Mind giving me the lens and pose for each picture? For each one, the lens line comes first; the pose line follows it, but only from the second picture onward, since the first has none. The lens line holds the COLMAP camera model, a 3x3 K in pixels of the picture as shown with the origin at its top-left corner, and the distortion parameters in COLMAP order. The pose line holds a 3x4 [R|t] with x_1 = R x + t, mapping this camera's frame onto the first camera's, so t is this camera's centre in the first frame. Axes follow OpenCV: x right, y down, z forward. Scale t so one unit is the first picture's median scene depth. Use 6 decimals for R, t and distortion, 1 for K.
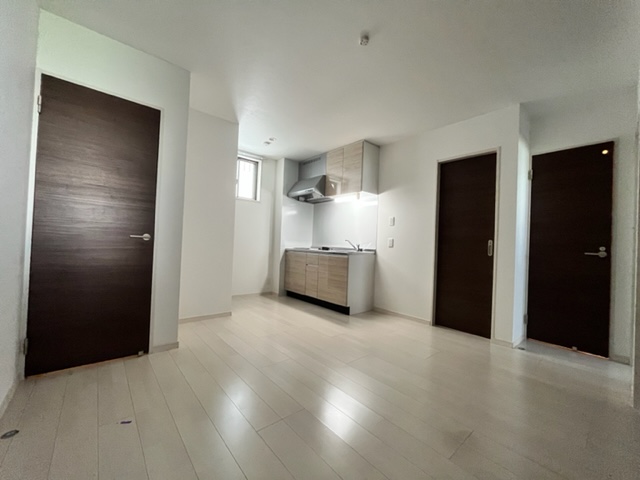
lens RADIAL K [[260.6, 0, 321.5], [0, 260.6, 240.6], [0, 0, 1]] dist [-0.000209, 0.000090]
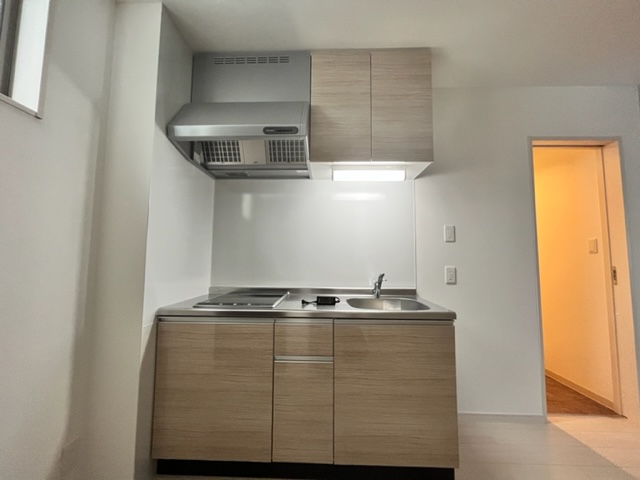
lens RADIAL K [[260.6, 0, 317.8], [0, 260.6, 238.7], [0, 0, 1]] dist [-0.000209, 0.000090]
pose [[0.681457, 0.022653, 0.731508, -0.233313], [0.005465, 0.999336, -0.036037, -0.037727], [-0.731838, 0.028555, 0.680880, 0.677598]]
